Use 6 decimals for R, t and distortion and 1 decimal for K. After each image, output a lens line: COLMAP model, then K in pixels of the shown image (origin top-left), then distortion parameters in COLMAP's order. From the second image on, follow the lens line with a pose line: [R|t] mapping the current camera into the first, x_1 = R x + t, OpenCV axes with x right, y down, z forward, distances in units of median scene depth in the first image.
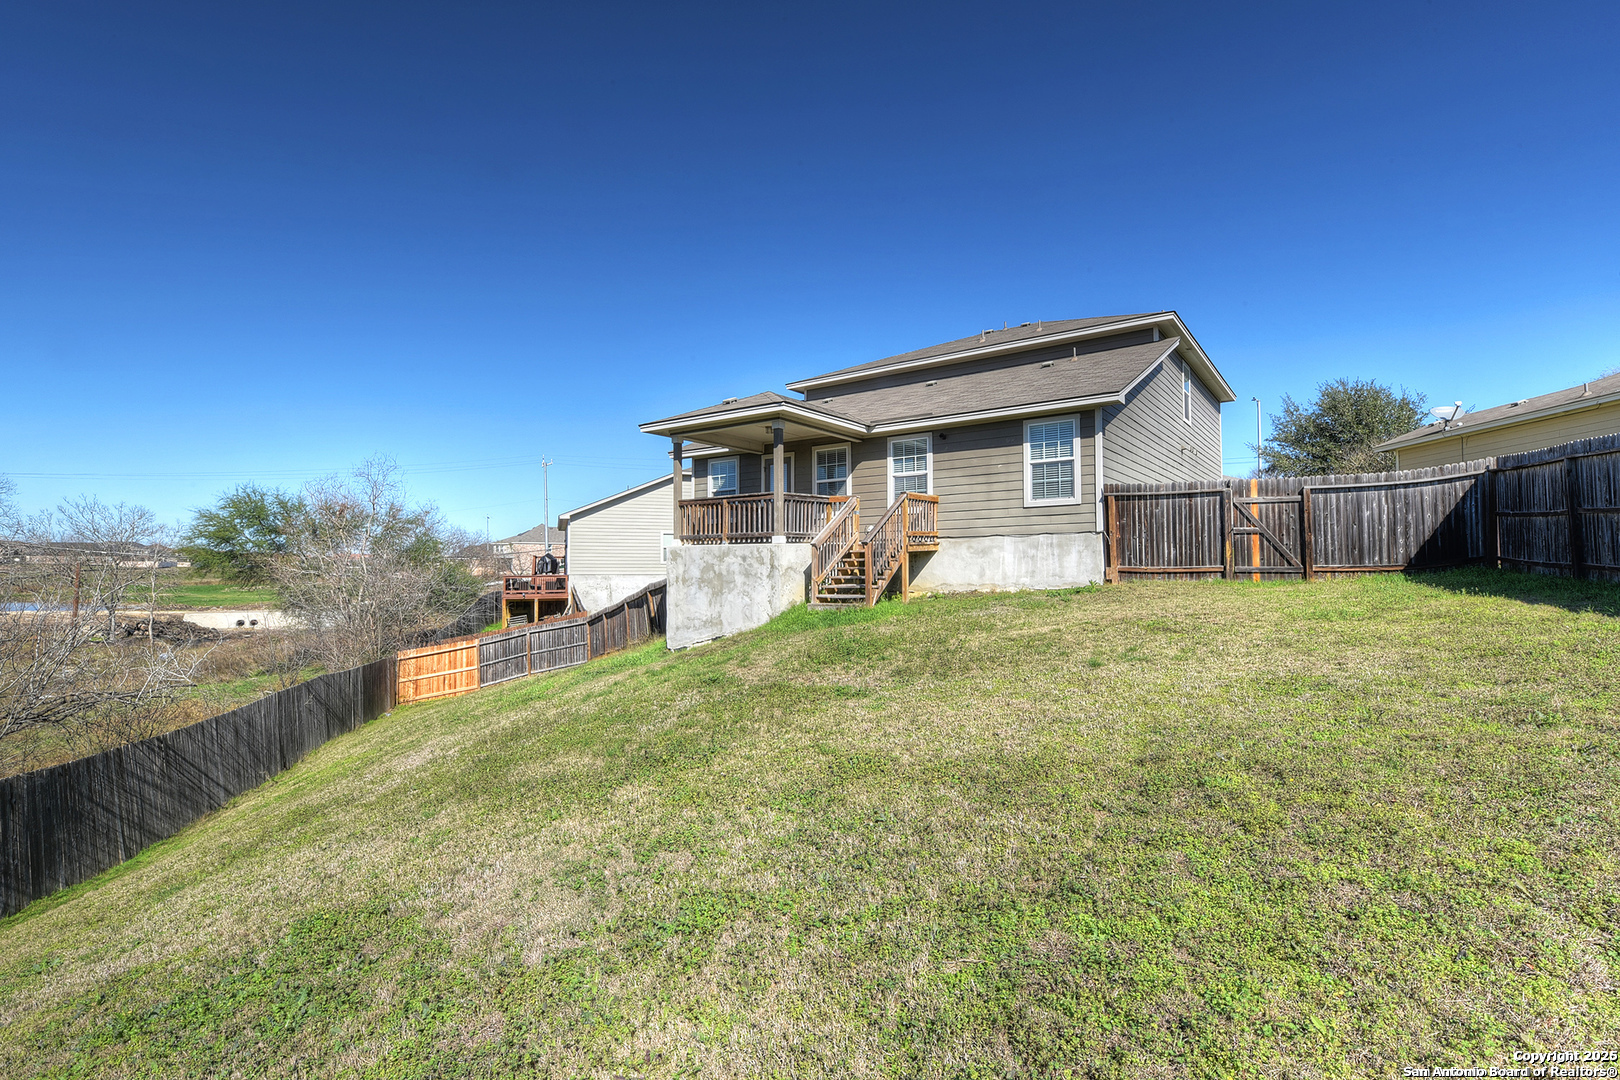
lens RADIAL K [[742.1, 0, 809.0], [0, 742.1, 545.3], [0, 0, 1]] dist [0.007834, 0.000791]
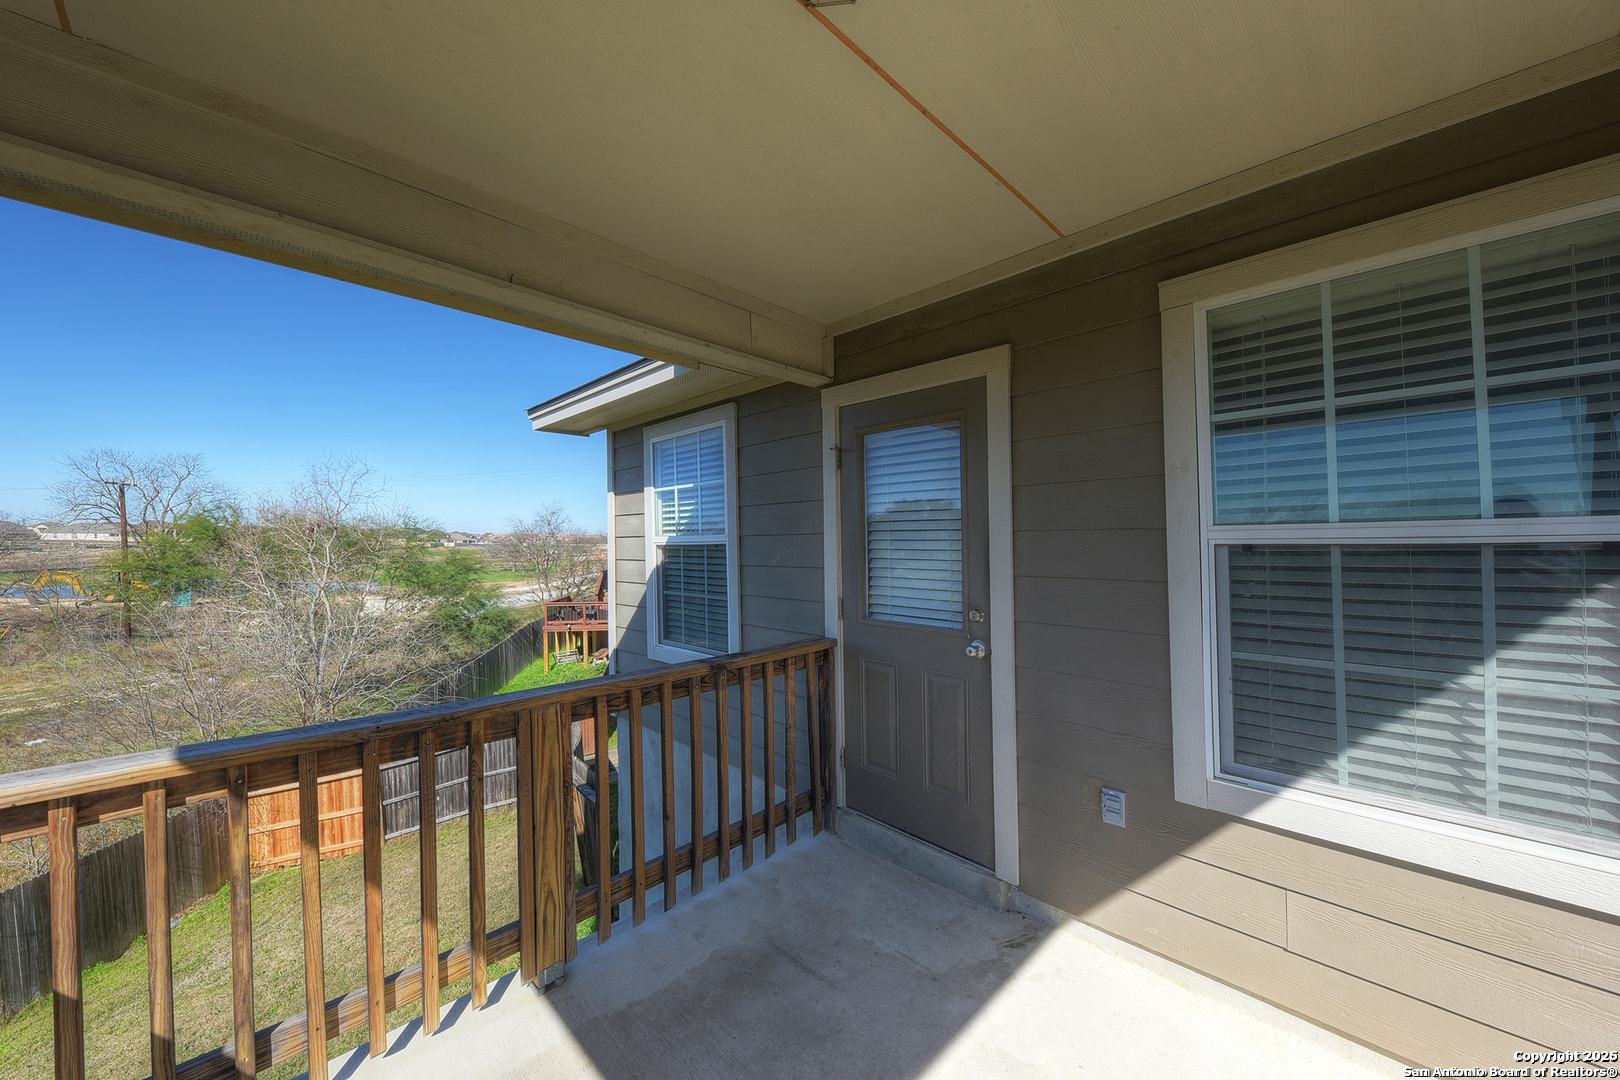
lens RADIAL K [[589.6, 0, 812.3], [0, 589.6, 542.8], [0, 0, 1]] dist [-0.000087, -0.000001]
pose [[0.989125, -0.000752, -0.147075, -0.030655], [0.004298, 0.999708, 0.023791, -0.058768], [0.147014, -0.024165, 0.988839, 0.596756]]
